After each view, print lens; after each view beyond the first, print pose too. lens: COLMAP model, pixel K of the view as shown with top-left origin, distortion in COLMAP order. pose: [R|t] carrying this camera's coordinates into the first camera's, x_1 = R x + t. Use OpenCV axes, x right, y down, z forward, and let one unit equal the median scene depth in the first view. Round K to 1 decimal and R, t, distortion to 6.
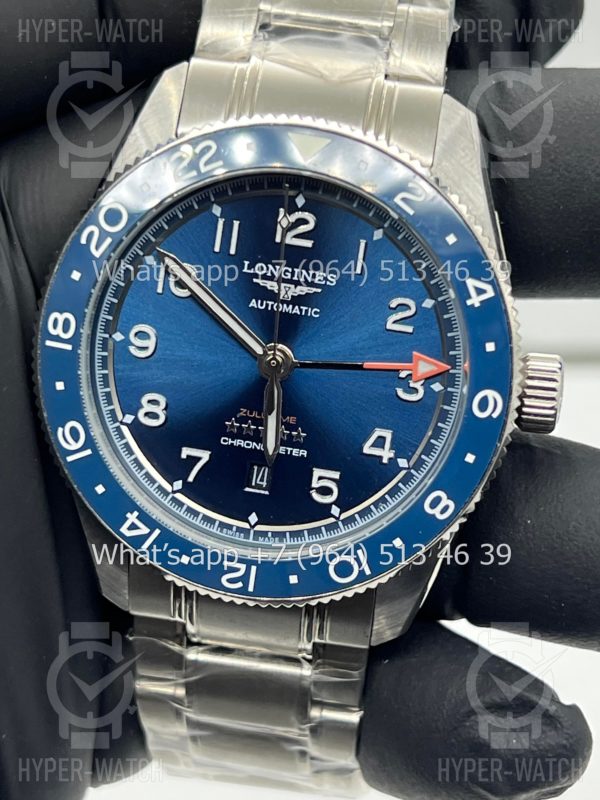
lens RADIAL K [[1811.5, 0, 300.6], [0, 1811.5, 433.1], [0, 0, 1]] dist [0.180231, 0.000000]
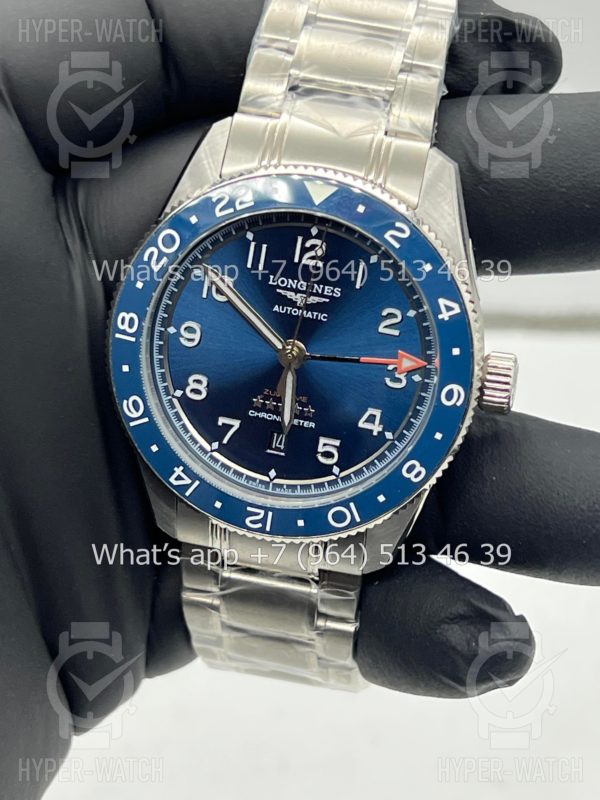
lens RADIAL K [[1811.5, 0, 296.3], [0, 1811.5, 398.0], [0, 0, 1]] dist [0.180231, 0.000000]
pose [[0.997651, 0.032679, -0.060199, 0.067797], [-0.028941, 0.997660, 0.061937, -0.088323], [0.062082, -0.060050, 0.996263, -0.284584]]
